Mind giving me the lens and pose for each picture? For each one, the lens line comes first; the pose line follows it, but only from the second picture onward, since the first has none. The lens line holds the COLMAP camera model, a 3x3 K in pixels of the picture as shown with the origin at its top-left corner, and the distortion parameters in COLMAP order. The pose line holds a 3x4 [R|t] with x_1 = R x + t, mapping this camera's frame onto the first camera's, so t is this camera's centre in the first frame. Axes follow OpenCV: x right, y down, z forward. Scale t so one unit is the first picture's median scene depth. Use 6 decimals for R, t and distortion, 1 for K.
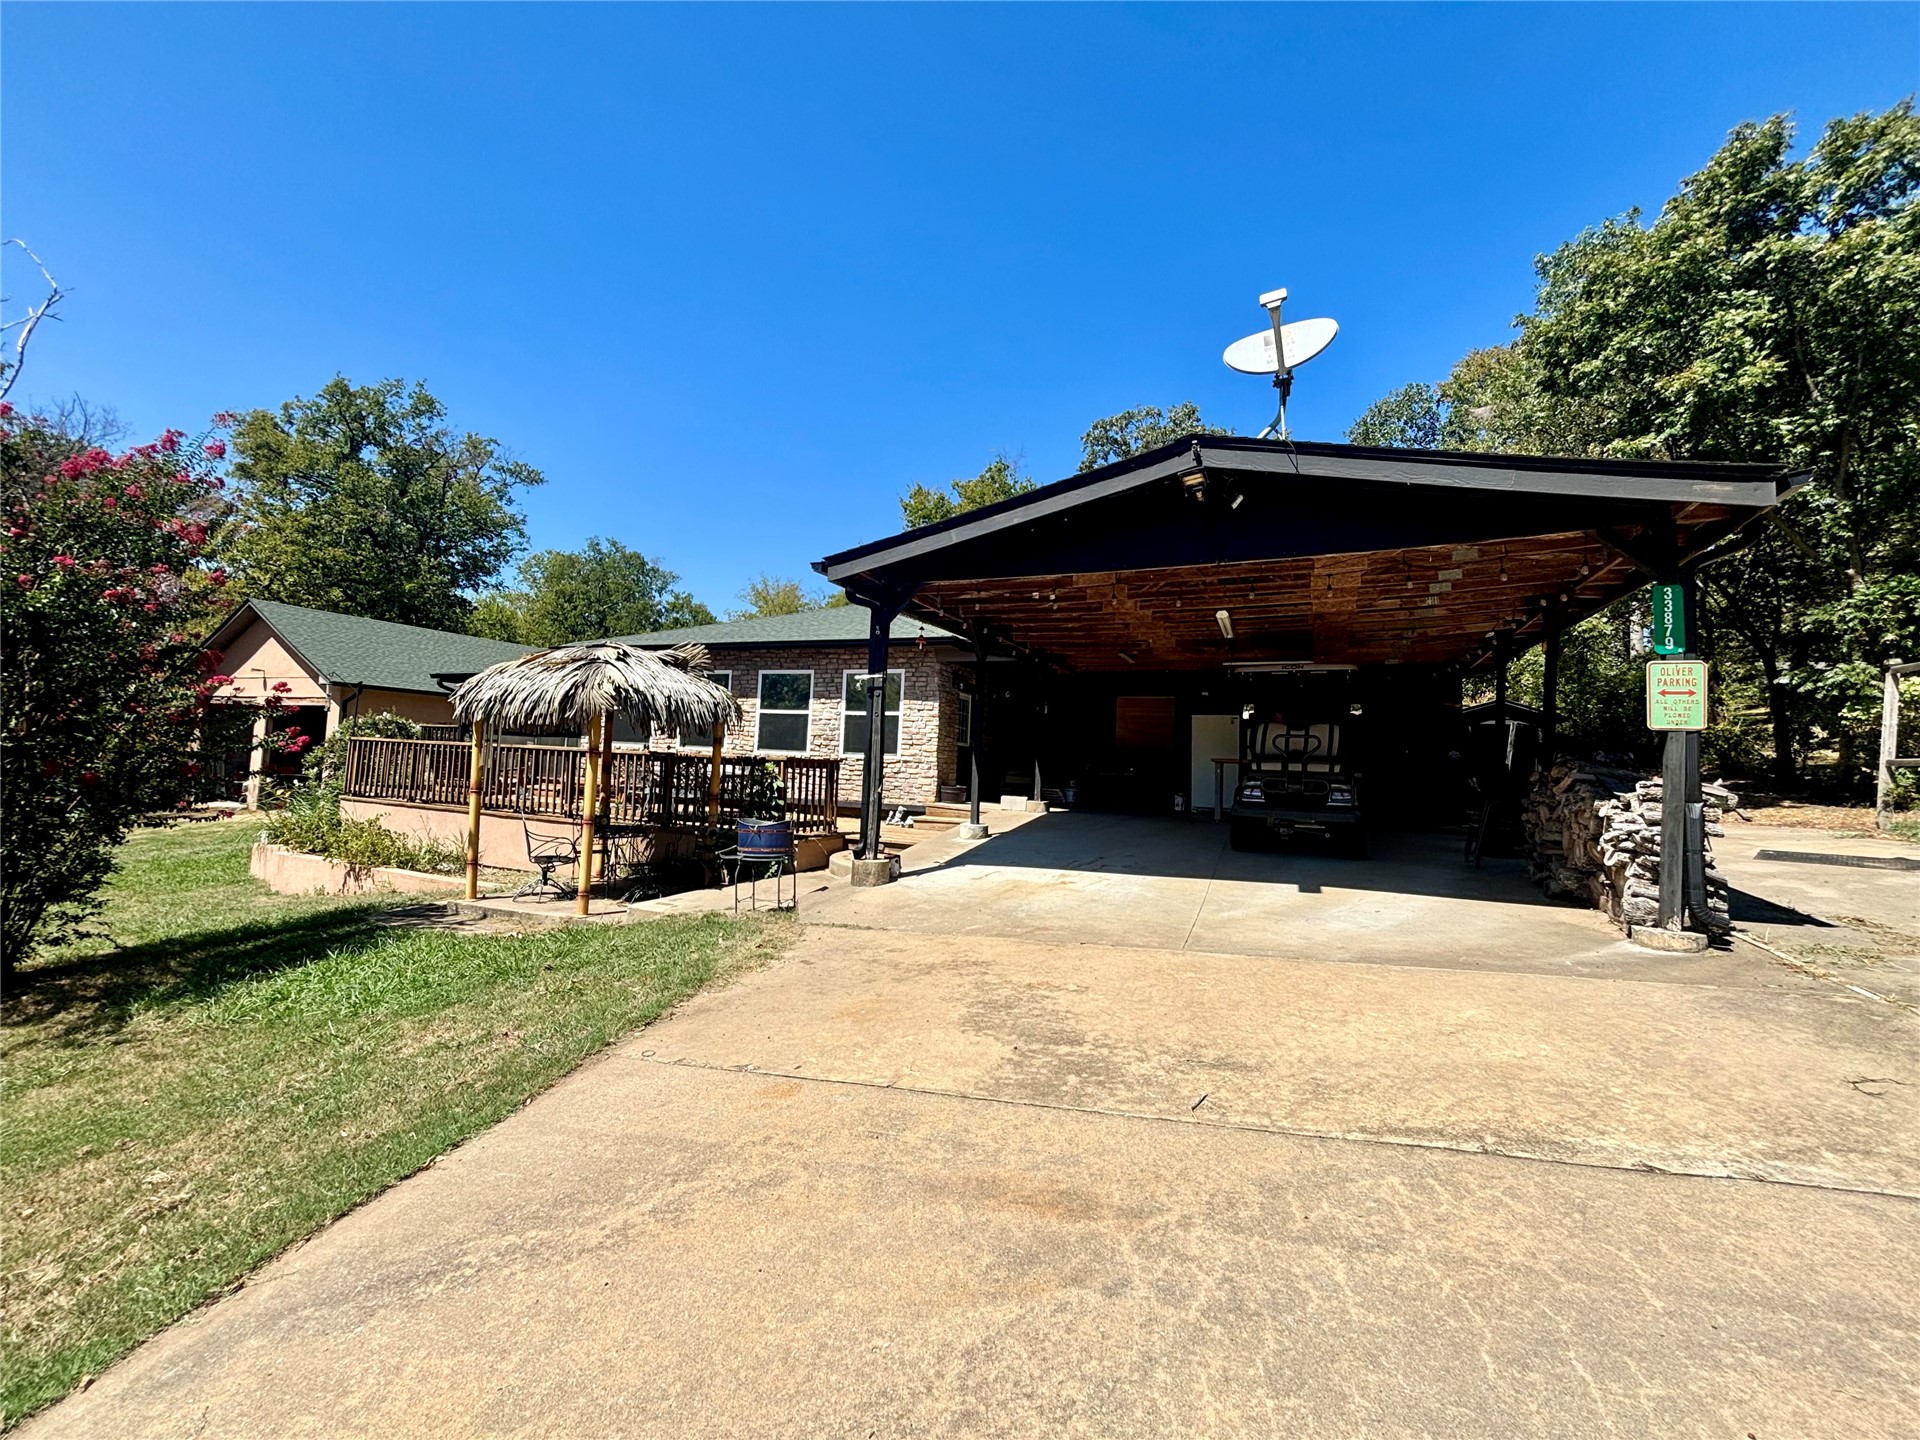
lens RADIAL K [[767.0, 0, 969.1], [0, 767.0, 716.4], [0, 0, 1]] dist [0.001581, -0.000247]
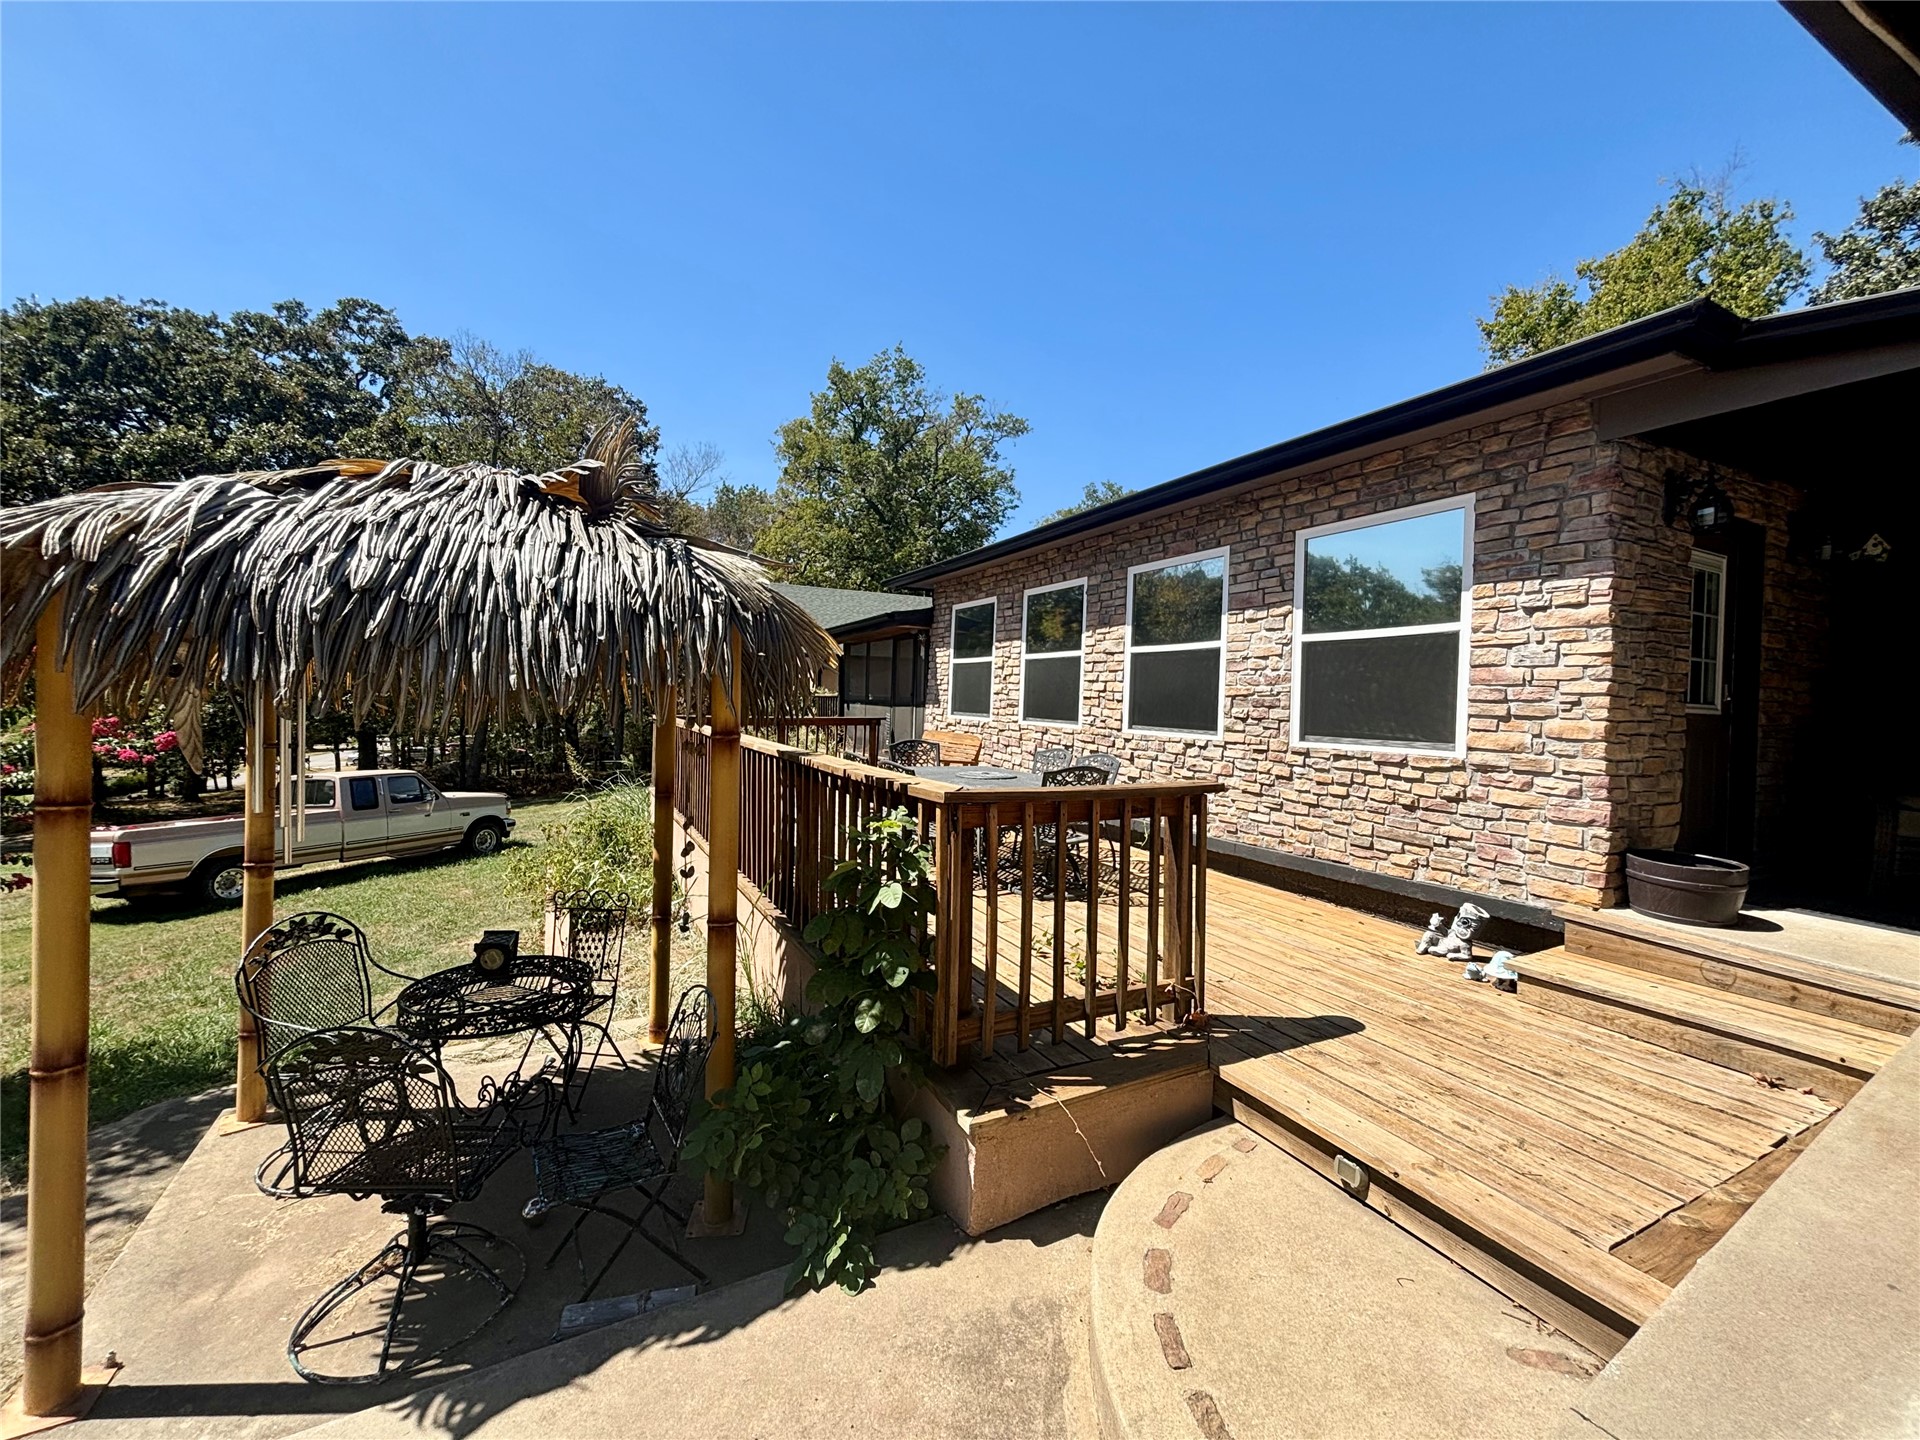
lens RADIAL K [[767.0, 0, 969.1], [0, 767.0, 716.4], [0, 0, 1]] dist [0.001581, -0.000247]
pose [[0.772312, -0.011990, -0.635131, -0.040804], [0.049534, 0.997914, 0.041395, 0.010769], [0.633310, -0.063430, 0.771295, 0.566407]]
